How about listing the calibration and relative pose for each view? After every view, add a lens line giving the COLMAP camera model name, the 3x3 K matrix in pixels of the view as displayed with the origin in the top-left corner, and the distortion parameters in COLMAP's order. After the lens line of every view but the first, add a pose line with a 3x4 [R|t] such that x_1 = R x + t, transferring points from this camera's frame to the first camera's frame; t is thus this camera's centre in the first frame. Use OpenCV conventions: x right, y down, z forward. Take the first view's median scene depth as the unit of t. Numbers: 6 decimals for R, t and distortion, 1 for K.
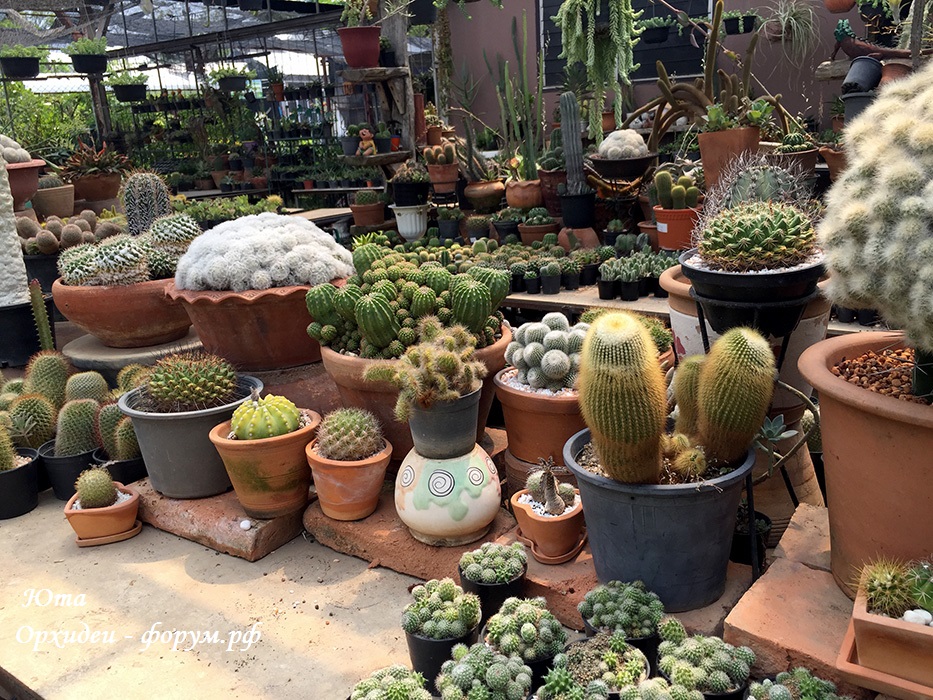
lens RADIAL K [[772.6, 0, 471.3], [0, 772.6, 344.6], [0, 0, 1]] dist [0.033803, -0.084854]
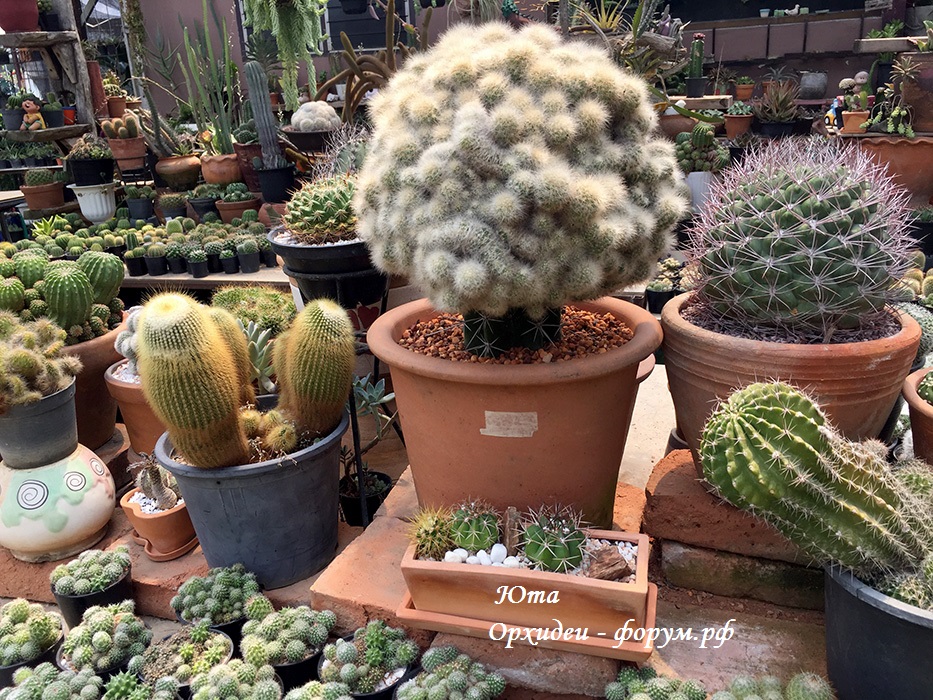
lens RADIAL K [[772.6, 0, 473.0], [0, 772.6, 344.5], [0, 0, 1]] dist [0.033803, -0.084854]
pose [[0.944128, -0.095281, 0.315504, 0.184149], [0.084629, 0.995288, 0.047327, 0.004830], [-0.318527, -0.017982, 0.947743, -0.022102]]
